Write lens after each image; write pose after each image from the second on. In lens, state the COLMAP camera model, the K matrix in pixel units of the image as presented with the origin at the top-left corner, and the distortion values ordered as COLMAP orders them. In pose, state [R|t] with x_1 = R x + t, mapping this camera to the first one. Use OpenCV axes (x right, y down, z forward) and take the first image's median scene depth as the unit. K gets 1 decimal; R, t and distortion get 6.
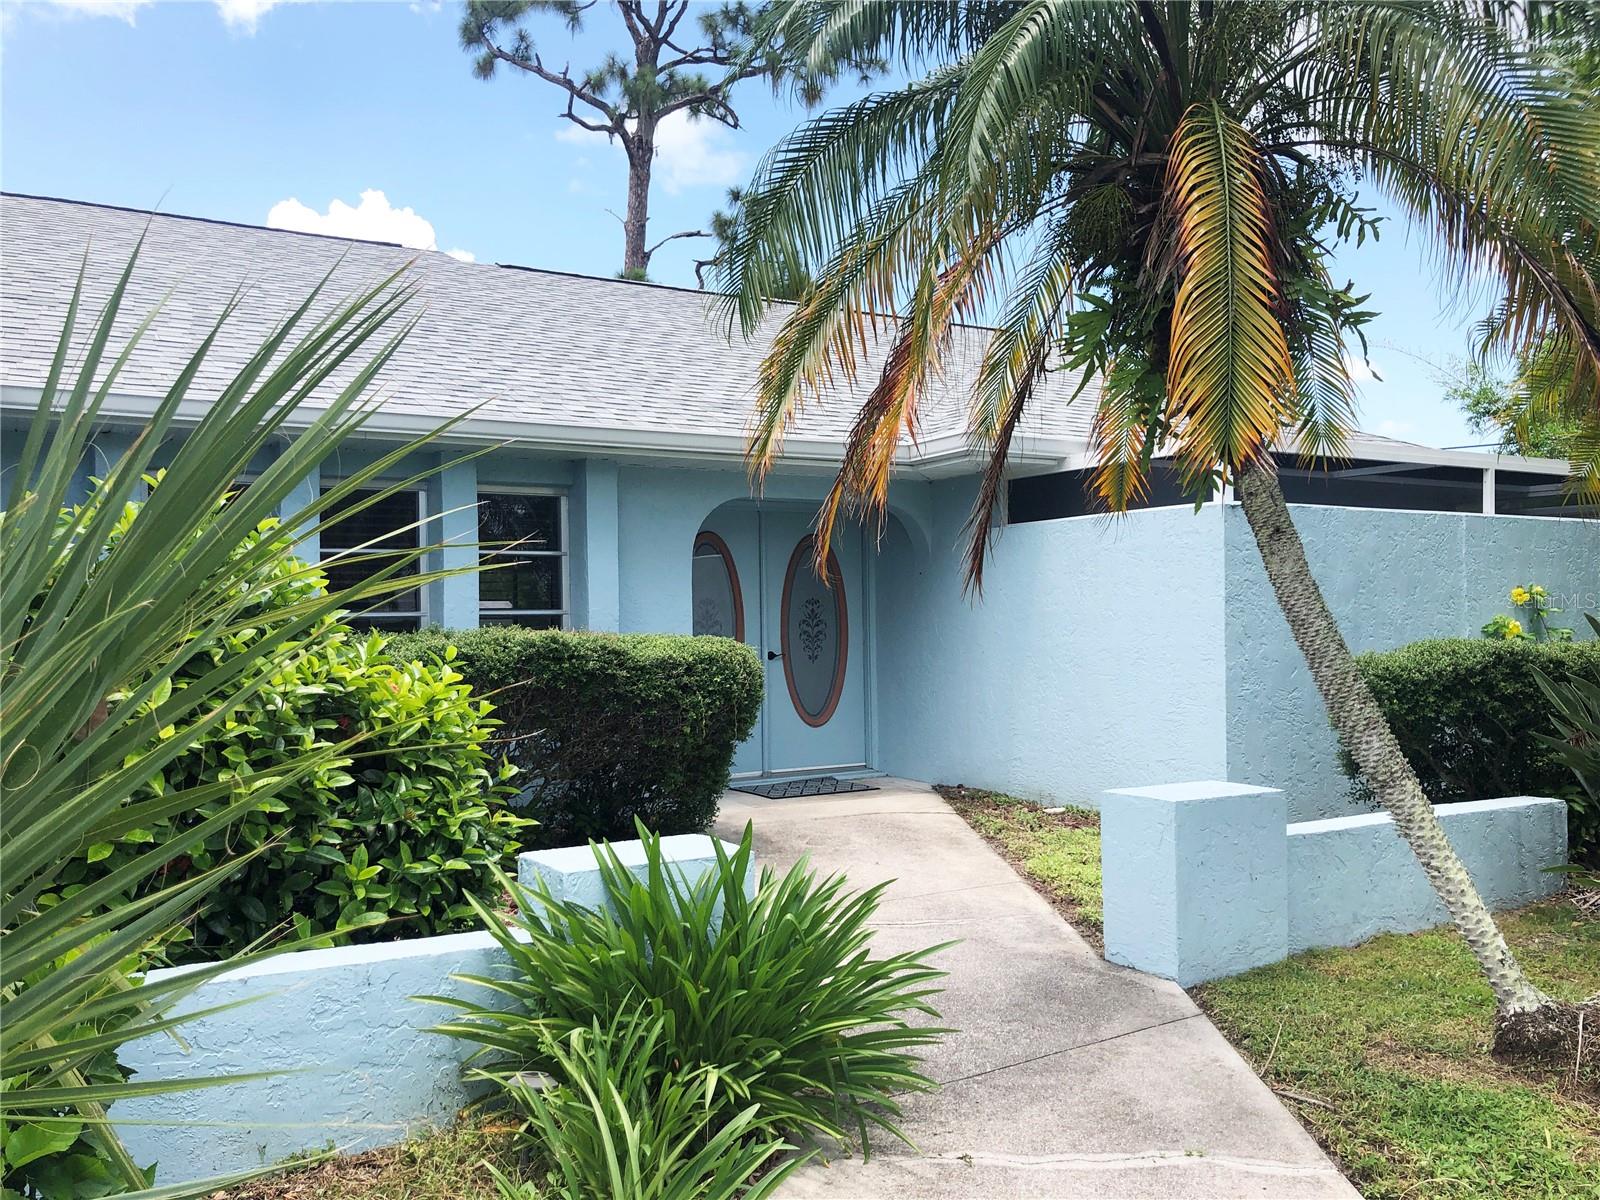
lens RADIAL K [[1320.5, 0, 805.0], [0, 1320.5, 609.4], [0, 0, 1]] dist [0.092514, -0.000577]
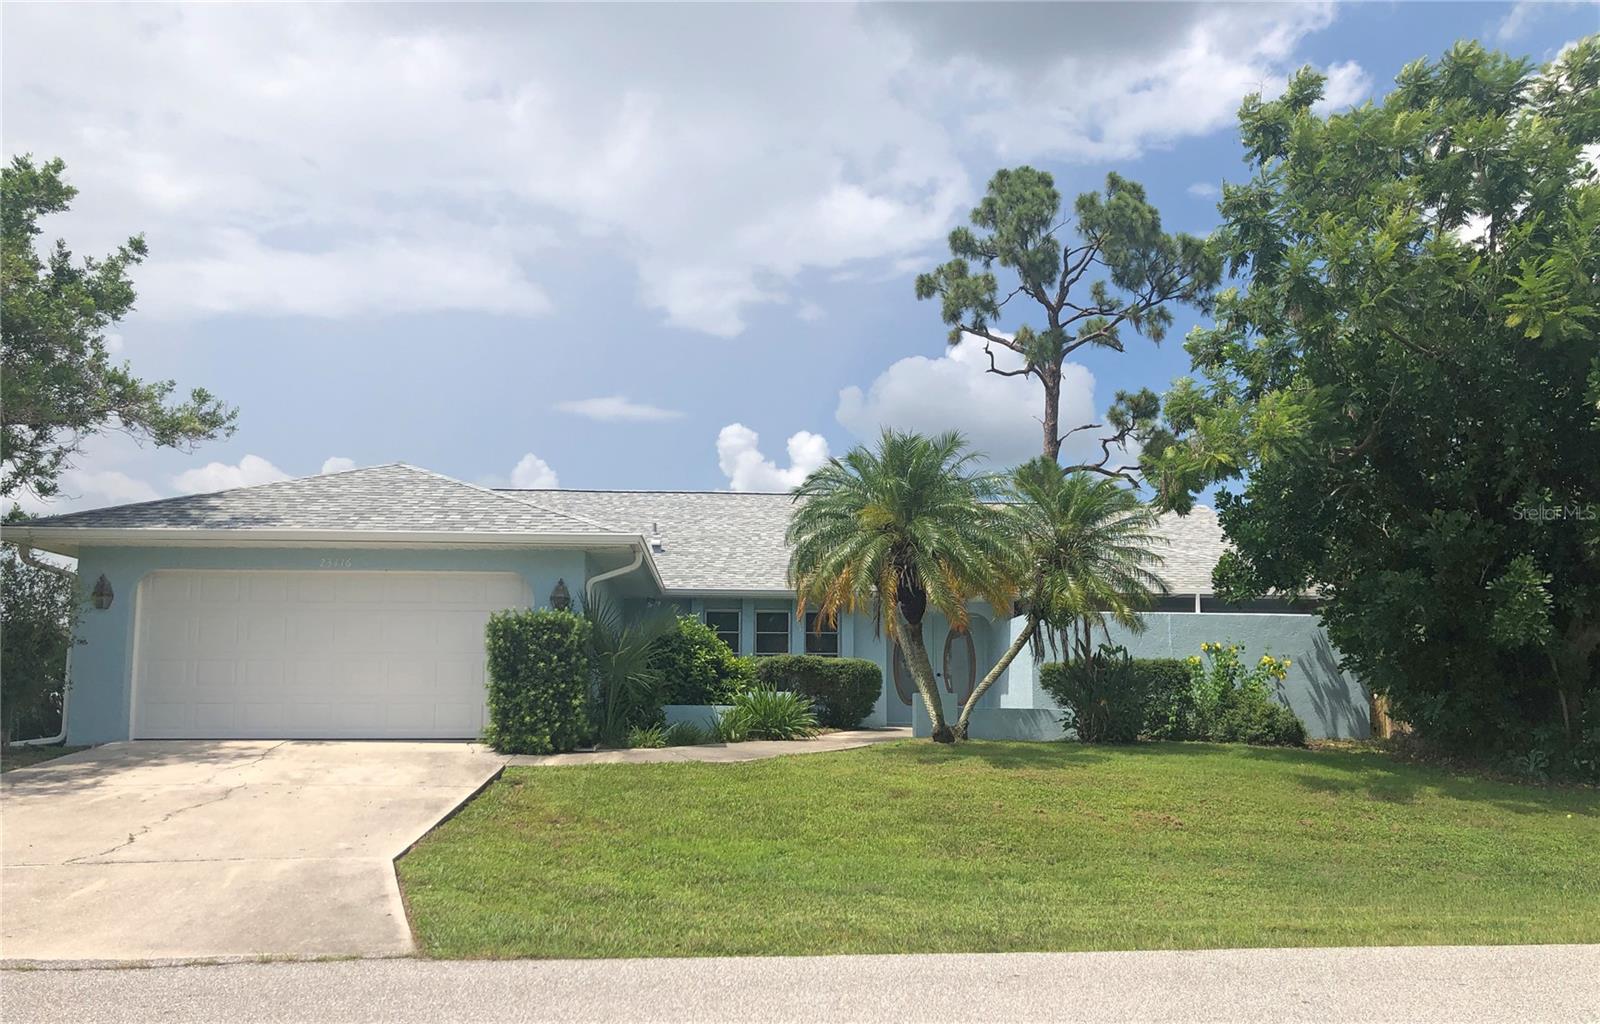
lens RADIAL K [[1374.3, 0, 800.0], [0, 1374.3, 512.0], [0, 0, 1]] dist [0.050108, 0.000784]
pose [[0.891236, -0.053706, -0.450349, 0.313734], [-0.013392, 0.989415, -0.144495, 0.036057], [0.453342, 0.134810, 0.881083, -0.475032]]
